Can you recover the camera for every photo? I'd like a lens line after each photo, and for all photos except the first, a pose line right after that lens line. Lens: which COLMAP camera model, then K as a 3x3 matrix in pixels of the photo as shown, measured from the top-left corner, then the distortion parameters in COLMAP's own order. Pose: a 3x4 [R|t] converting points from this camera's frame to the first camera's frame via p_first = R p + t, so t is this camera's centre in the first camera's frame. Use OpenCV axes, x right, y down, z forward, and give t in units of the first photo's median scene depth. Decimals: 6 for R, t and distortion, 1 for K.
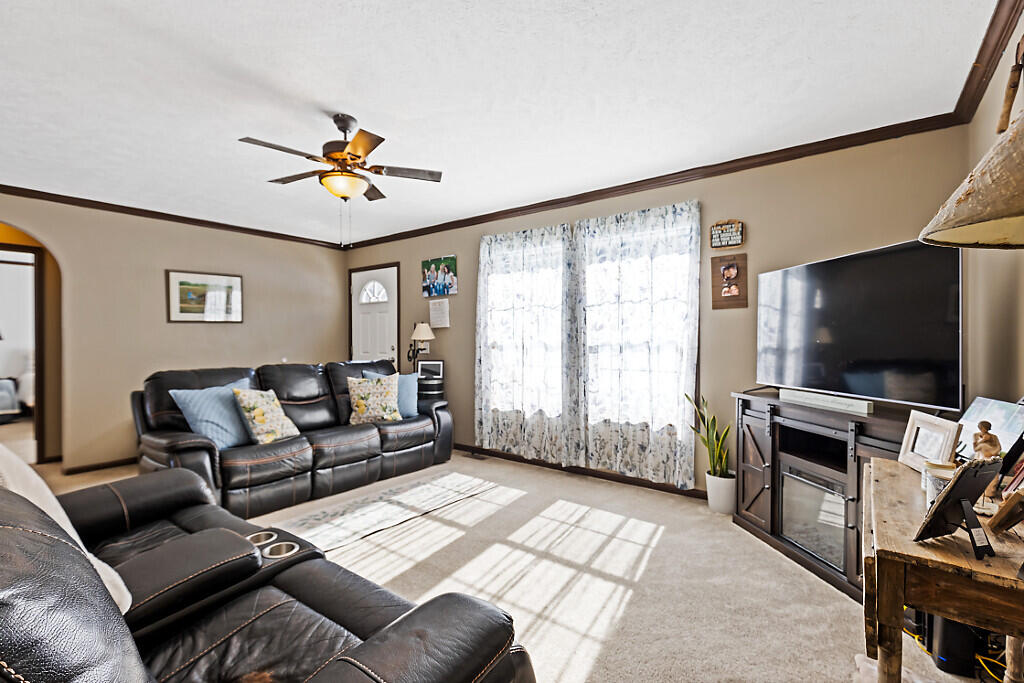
lens RADIAL K [[465.0, 0, 510.8], [0, 465.0, 339.3], [0, 0, 1]] dist [-0.000974, -0.000572]
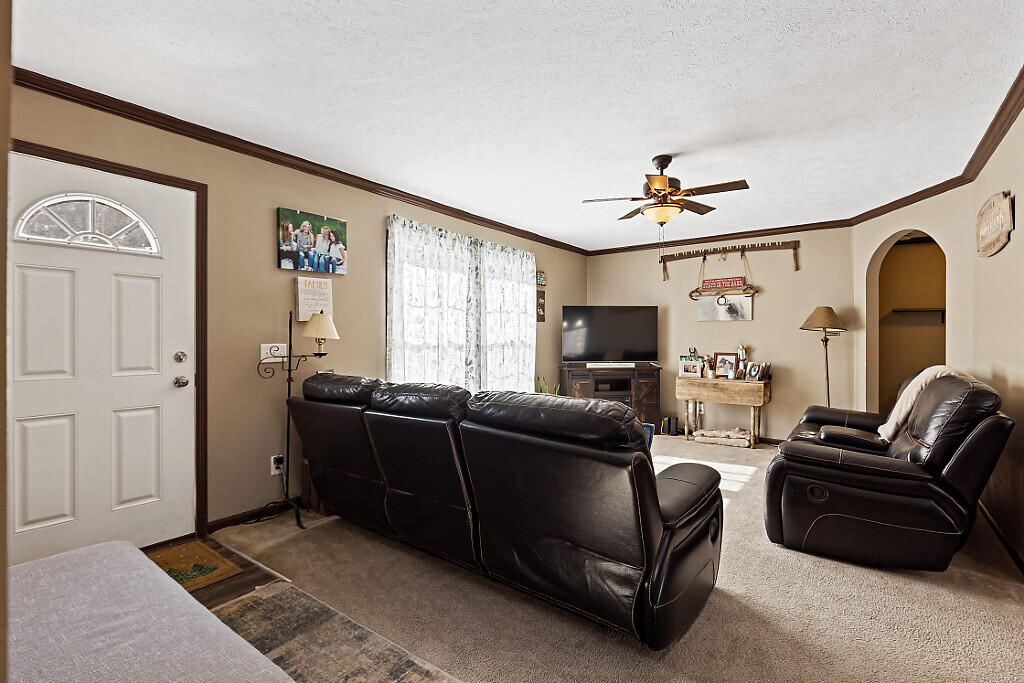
lens RADIAL K [[467.6, 0, 510.2], [0, 467.6, 339.1], [0, 0, 1]] dist [-0.001348, -0.000275]
pose [[-0.009985, 0.004411, 0.999940, -1.072603], [0.001125, 0.999990, -0.004400, 0.004809], [-0.999950, 0.001081, -0.009989, 0.964392]]
